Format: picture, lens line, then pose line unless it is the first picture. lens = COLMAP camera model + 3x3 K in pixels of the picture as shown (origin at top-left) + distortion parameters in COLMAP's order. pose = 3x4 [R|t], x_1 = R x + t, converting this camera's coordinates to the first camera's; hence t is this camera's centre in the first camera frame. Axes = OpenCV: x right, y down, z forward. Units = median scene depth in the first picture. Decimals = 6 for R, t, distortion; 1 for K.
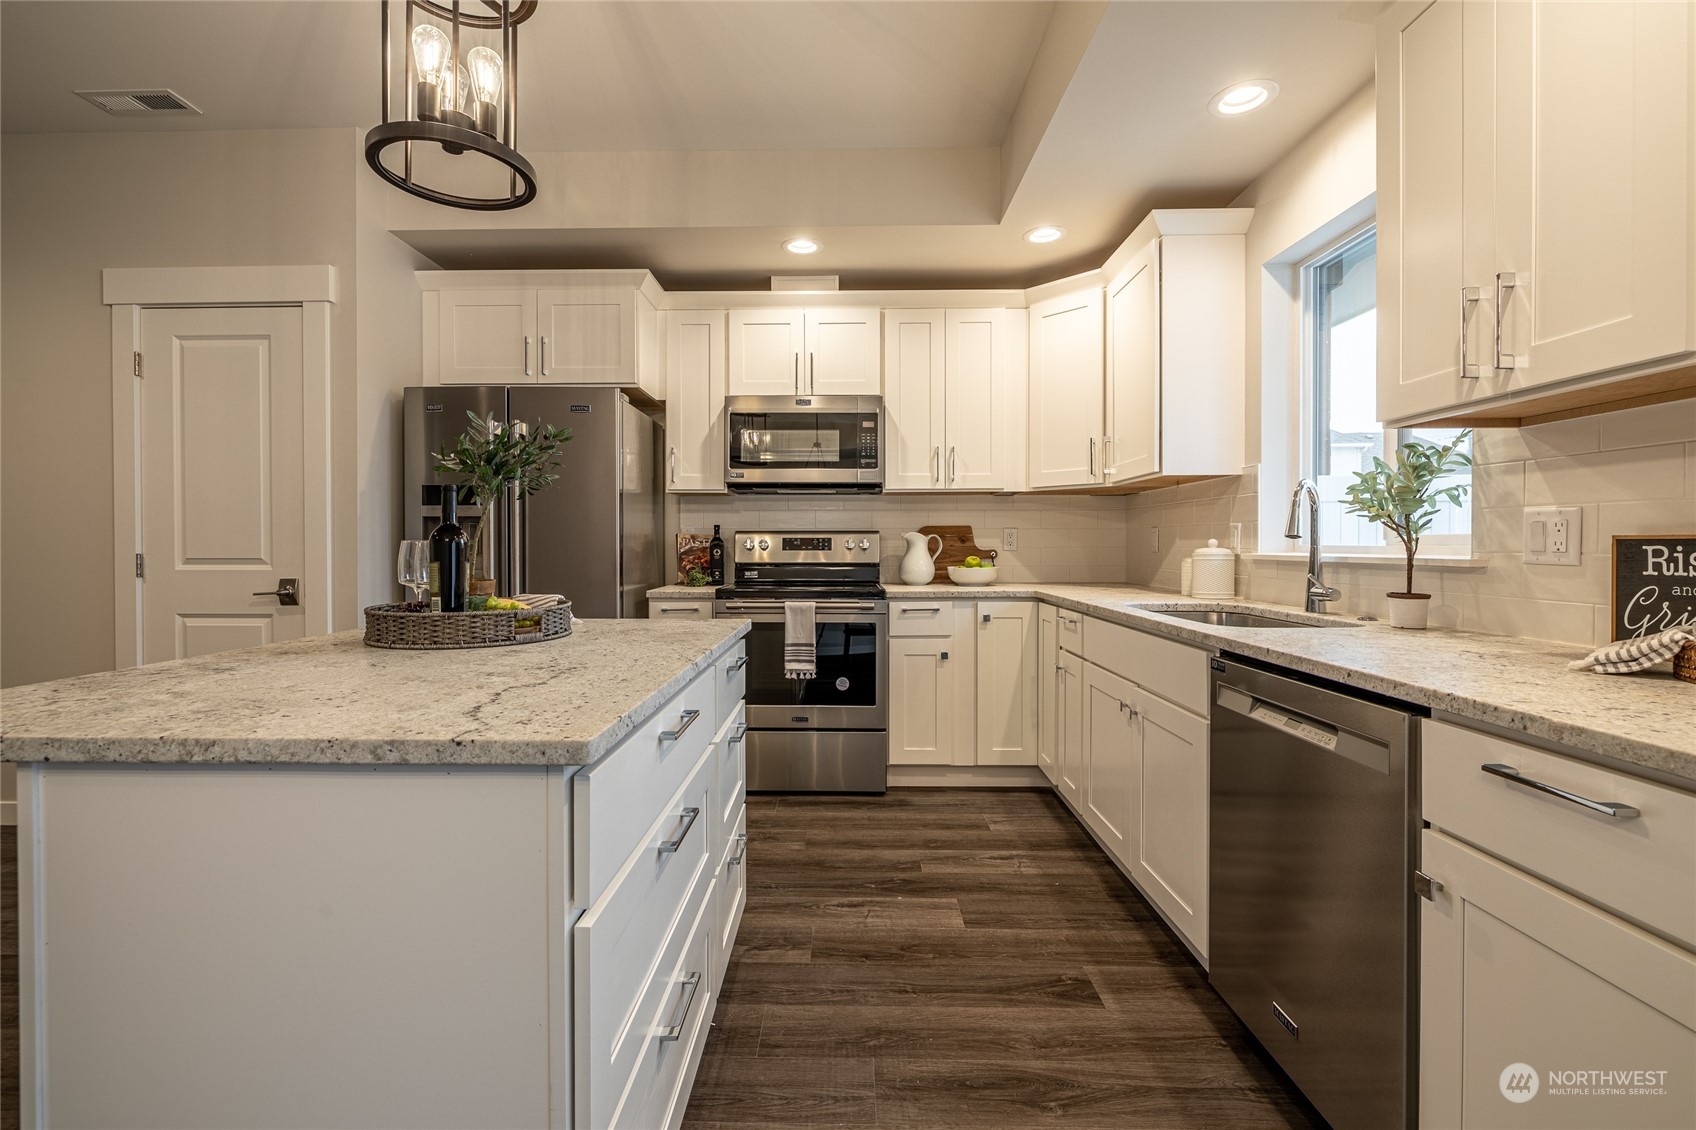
lens RADIAL K [[721.8, 0, 834.2], [0, 721.8, 551.5], [0, 0, 1]] dist [-0.002805, 0.000163]
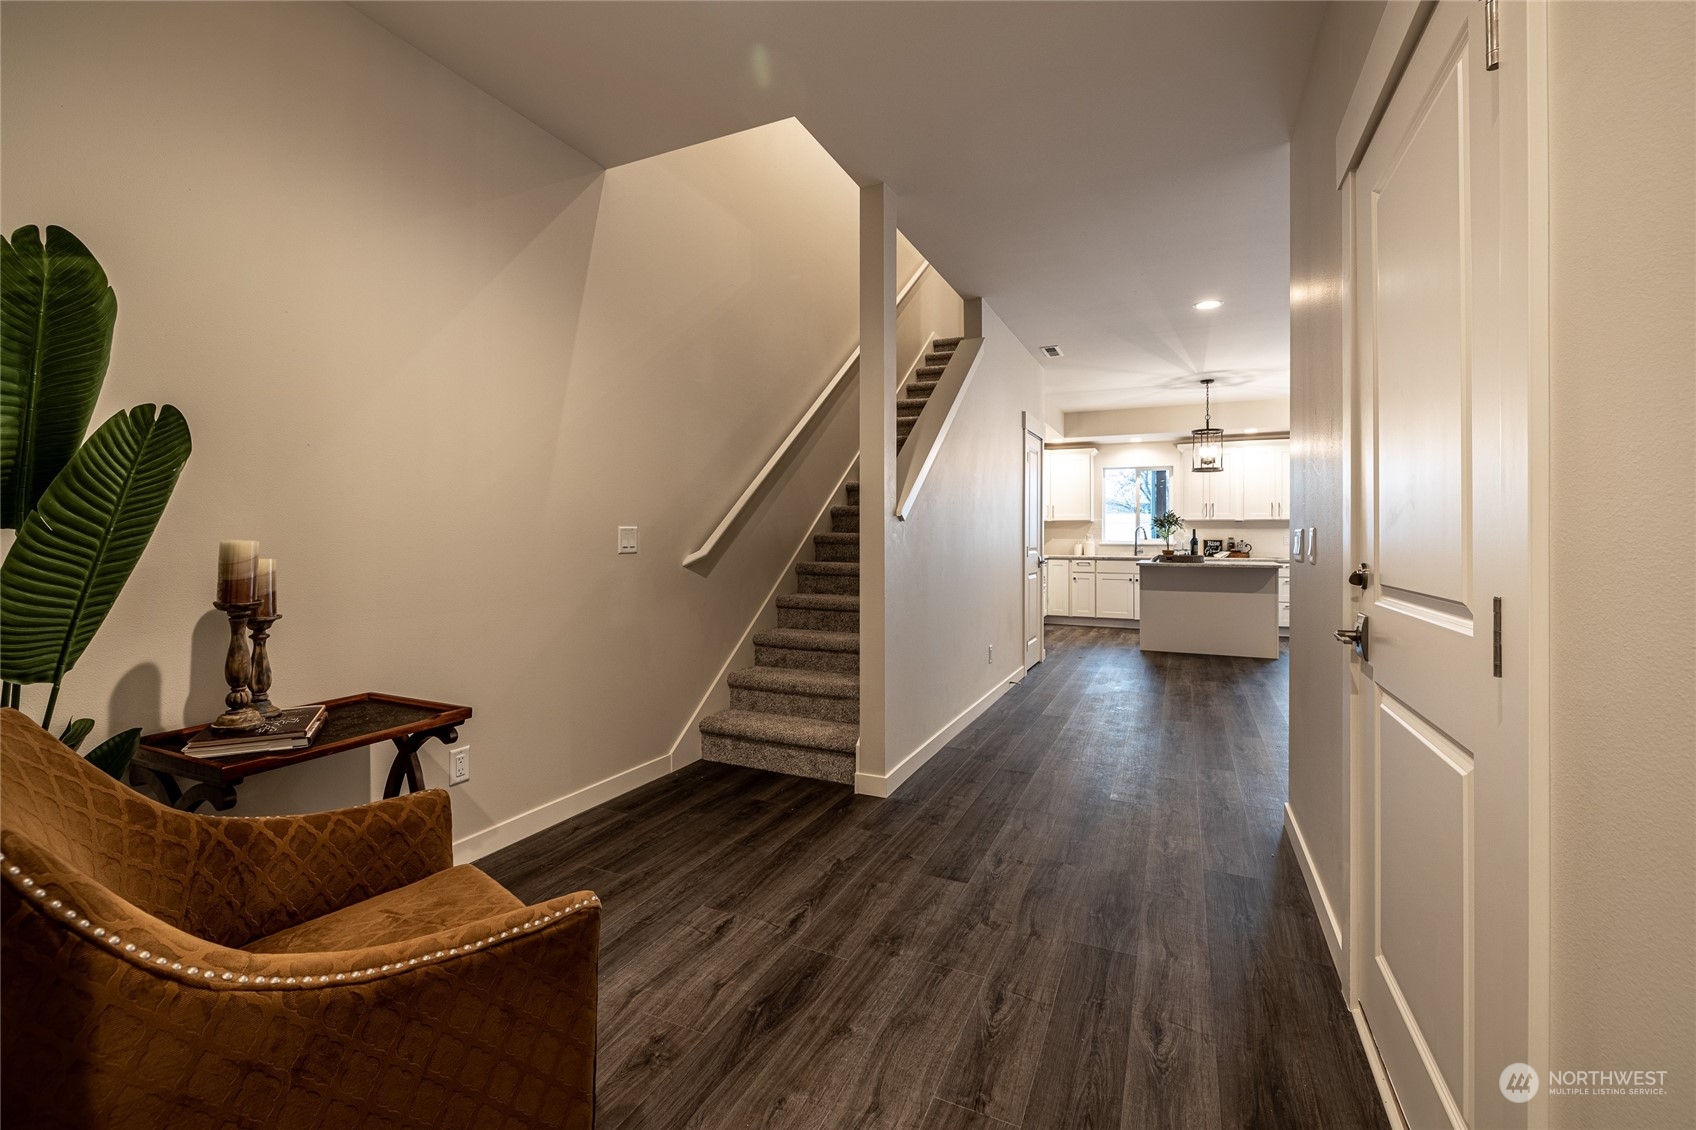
lens RADIAL K [[721.8, 0, 836.4], [0, 721.8, 526.7], [0, 0, 1]] dist [-0.002805, 0.000163]
pose [[0.420067, 0.013574, 0.907391, -3.172257], [0.003592, 0.999855, -0.016620, -0.020588], [-0.907486, 0.010241, 0.419958, 0.618261]]
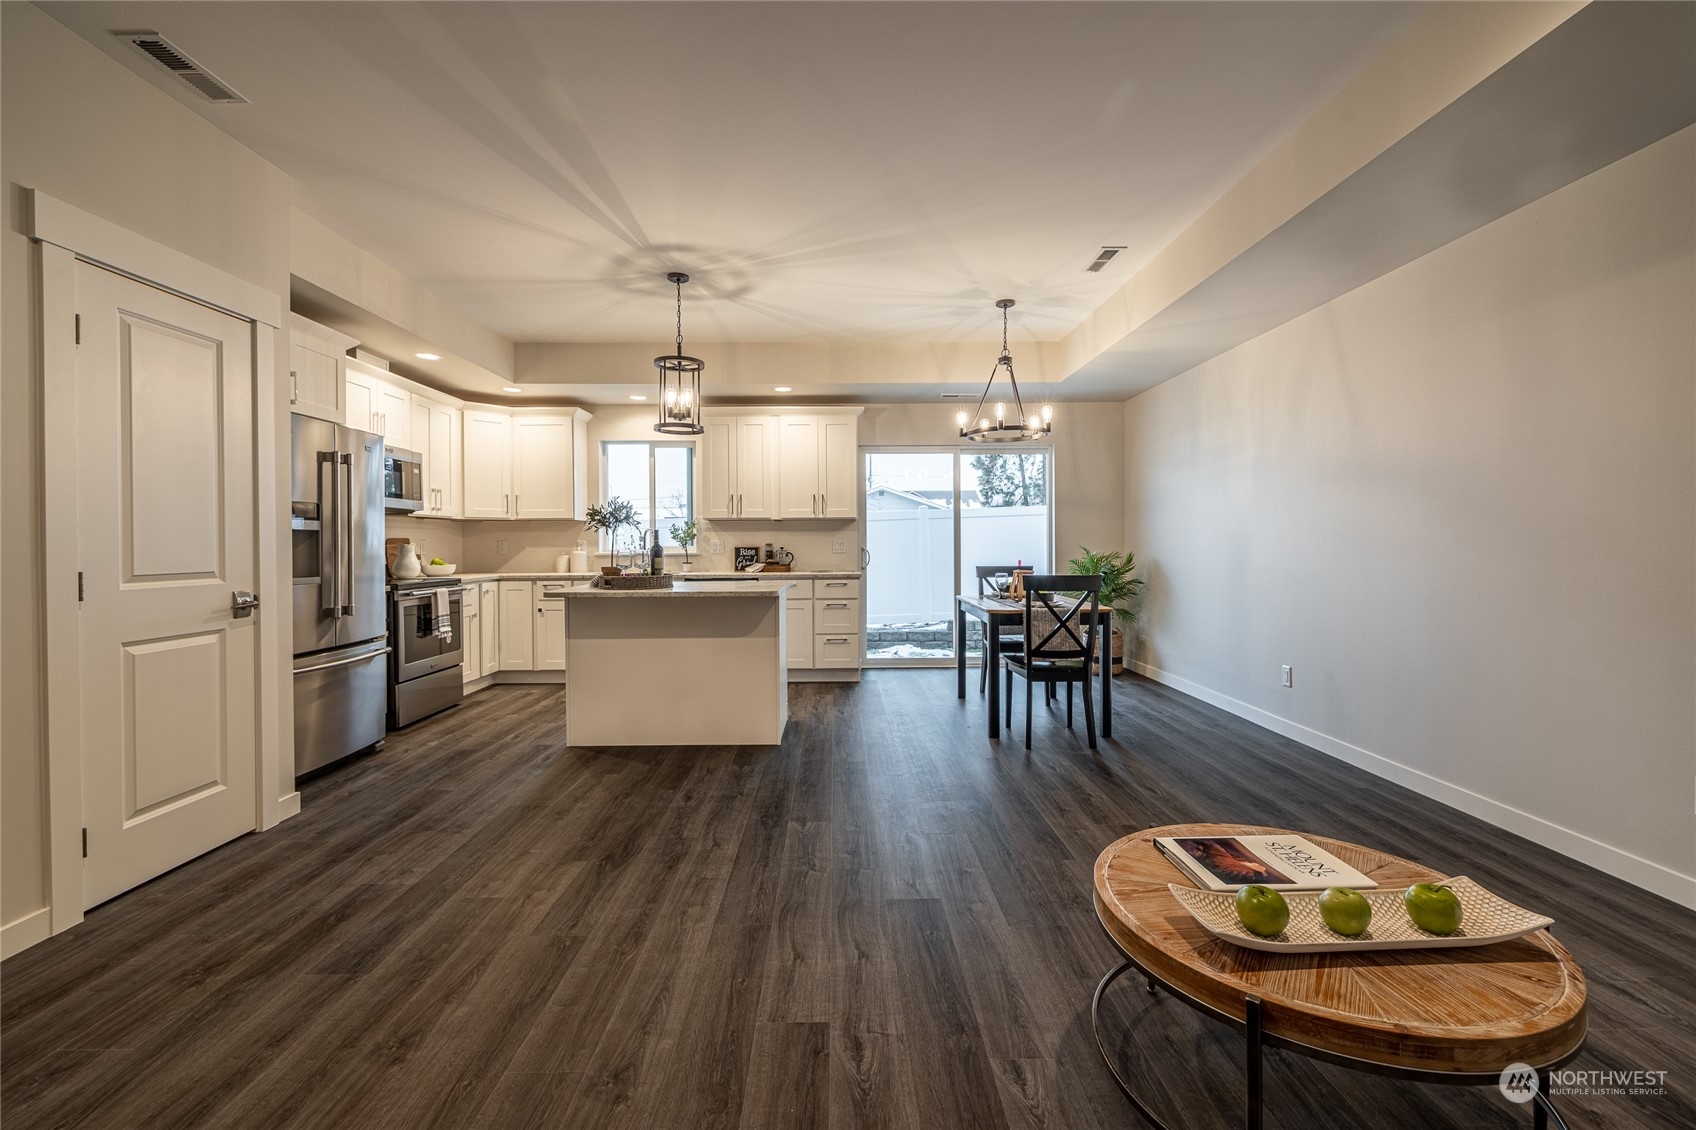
lens RADIAL K [[707.4, 0, 841.6], [0, 707.4, 552.8], [0, 0, 1]] dist [-0.003936, 0.000453]
pose [[-0.024344, -0.012670, 0.999623, -1.761702], [0.014683, 0.999807, 0.013030, -0.015559], [-0.999596, 0.014994, -0.024153, 0.192722]]
